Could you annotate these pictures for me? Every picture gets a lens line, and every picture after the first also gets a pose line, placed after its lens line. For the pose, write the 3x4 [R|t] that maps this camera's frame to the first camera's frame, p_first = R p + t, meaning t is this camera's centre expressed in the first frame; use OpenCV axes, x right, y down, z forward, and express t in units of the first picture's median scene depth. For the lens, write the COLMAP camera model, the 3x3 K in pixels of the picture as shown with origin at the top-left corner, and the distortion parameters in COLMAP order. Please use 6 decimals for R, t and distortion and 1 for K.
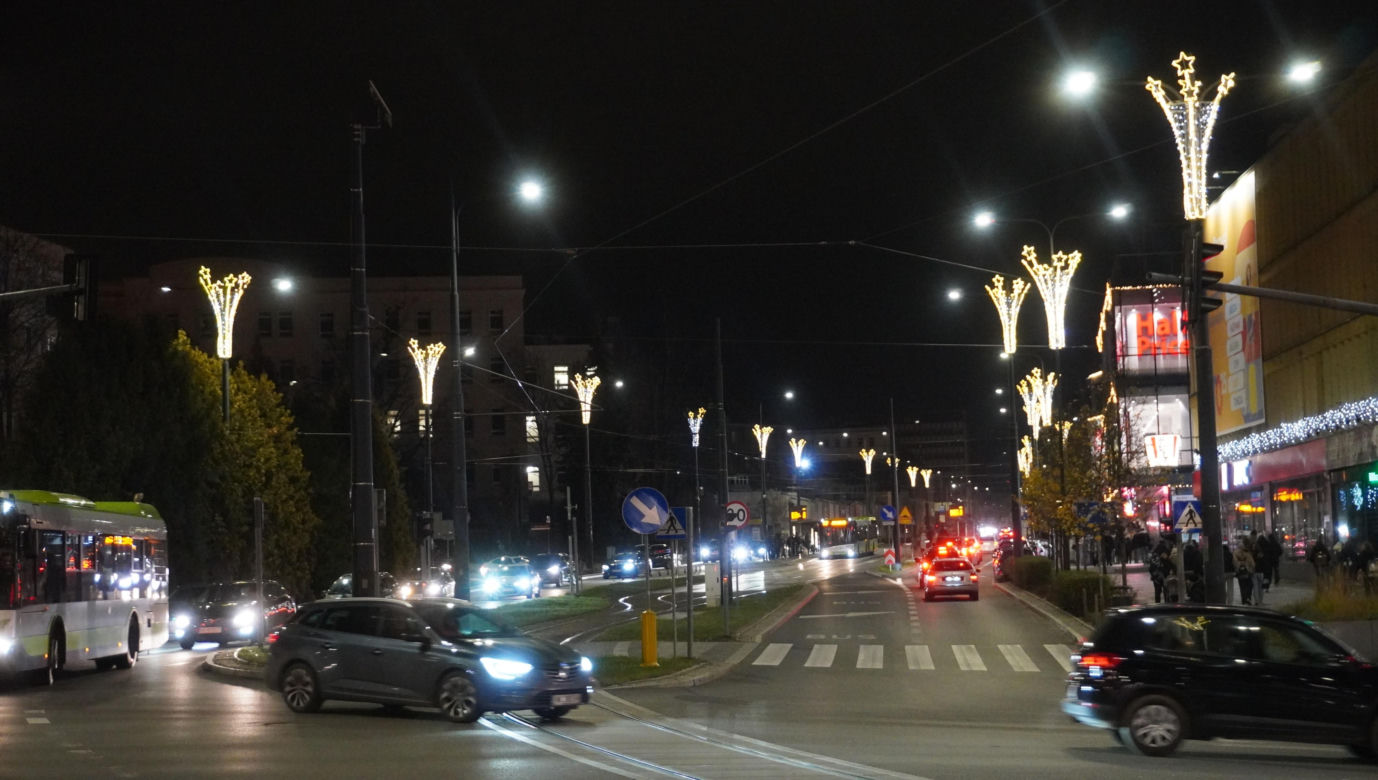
lens RADIAL K [[2315.3, 0, 692.2], [0, 2315.3, 428.5], [0, 0, 1]] dist [0.004447, 0.069507]
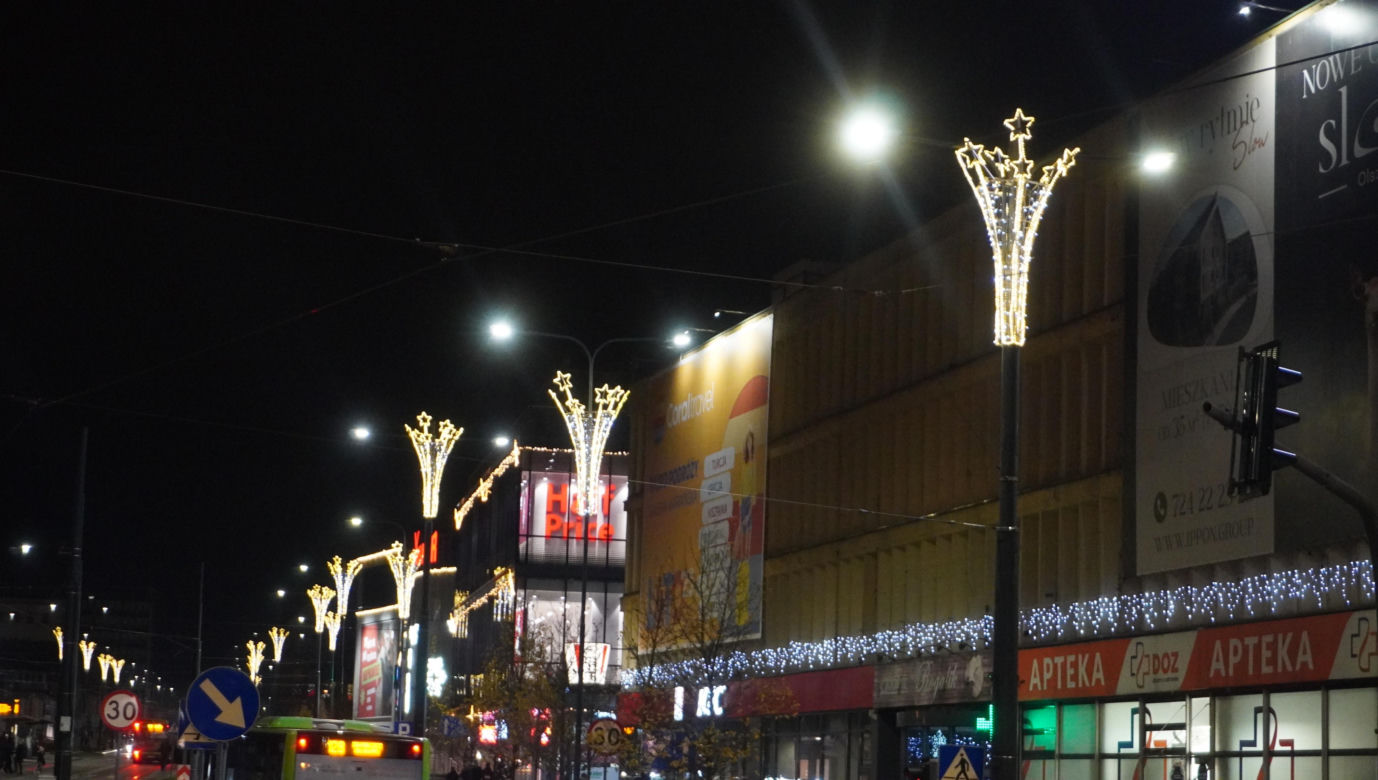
lens RADIAL K [[2805.5, 0, 687.3], [0, 2805.5, 422.5], [0, 0, 1]] dist [0.029341, 0.108153]
pose [[0.944936, 0.105973, 0.309623, -0.072151], [-0.083823, 0.992932, -0.084028, 0.006596], [-0.316339, 0.053447, 0.947139, 0.118545]]
